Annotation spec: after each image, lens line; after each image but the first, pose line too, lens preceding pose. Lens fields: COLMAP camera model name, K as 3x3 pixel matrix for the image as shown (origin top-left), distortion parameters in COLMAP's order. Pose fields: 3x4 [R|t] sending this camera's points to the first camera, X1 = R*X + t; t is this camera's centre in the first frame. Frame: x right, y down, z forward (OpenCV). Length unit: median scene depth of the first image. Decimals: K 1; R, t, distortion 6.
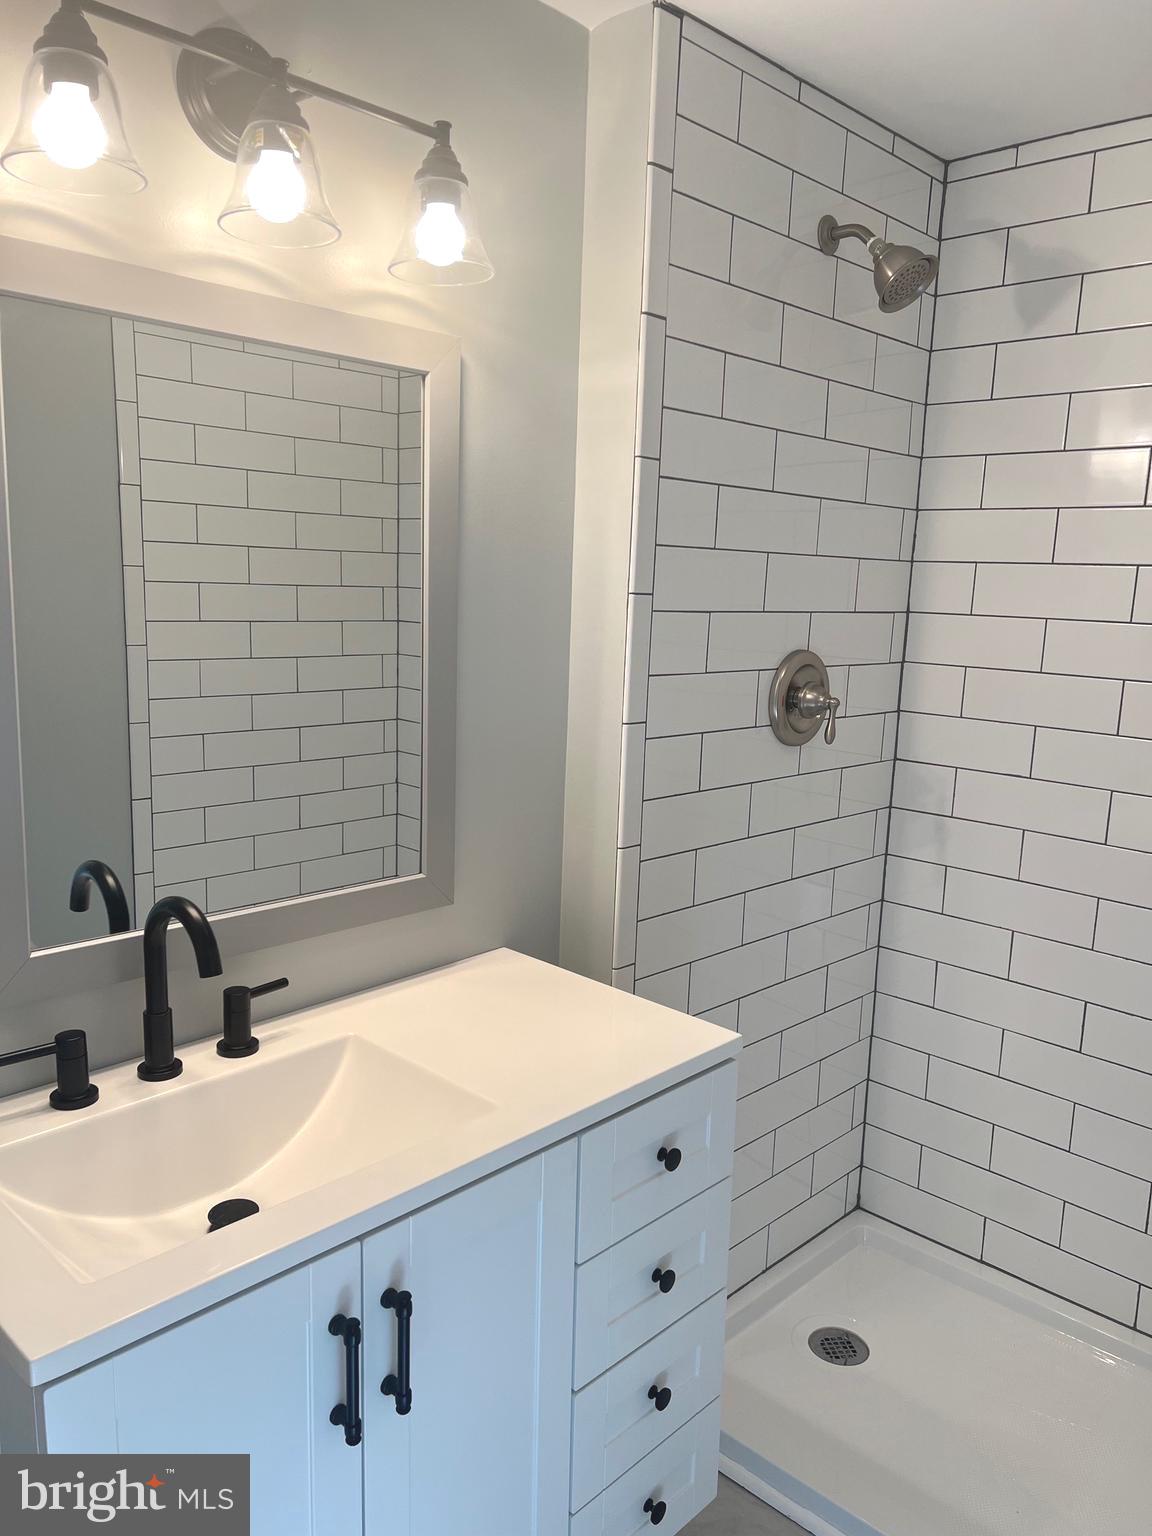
lens RADIAL K [[1152.7, 0, 575.0], [0, 1152.7, 776.1], [0, 0, 1]] dist [0.062681, -0.066807]
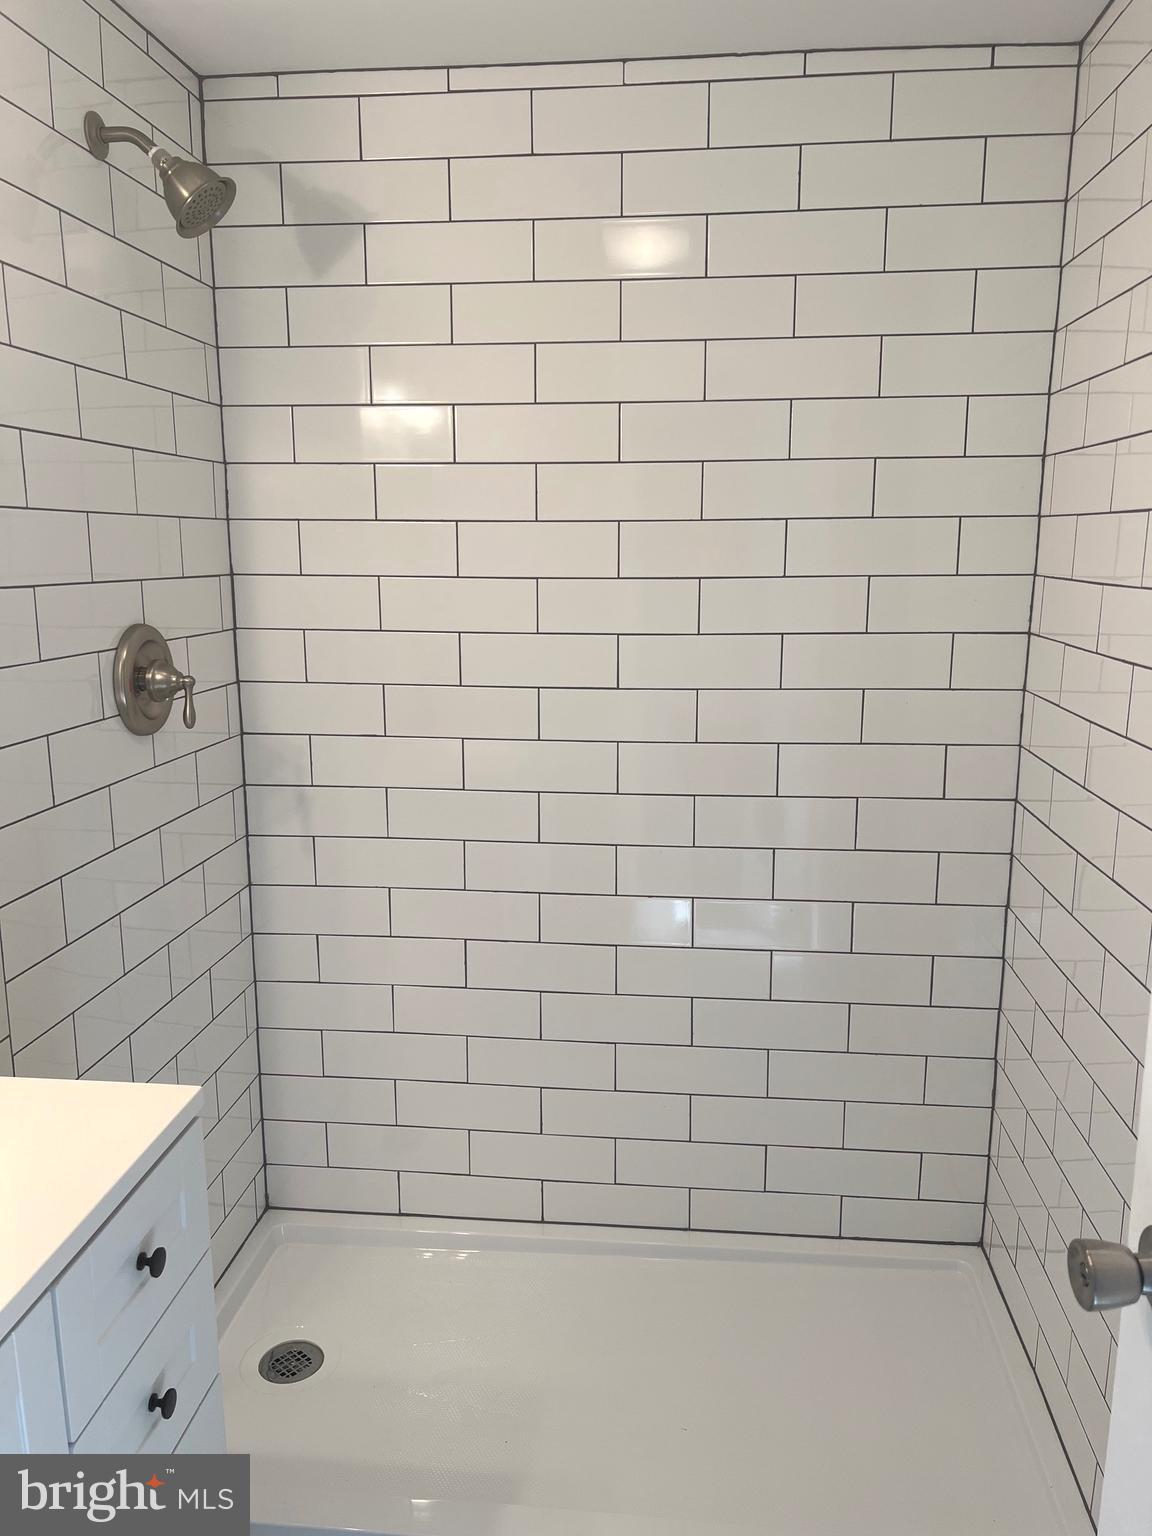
lens RADIAL K [[1152.7, 0, 577.0], [0, 1152.7, 776.8], [0, 0, 1]] dist [0.062681, -0.066807]
pose [[0.787329, -0.153965, 0.596998, -0.080674], [0.129235, 0.988018, 0.084372, -0.026409], [-0.602836, 0.010724, 0.797793, 0.104867]]
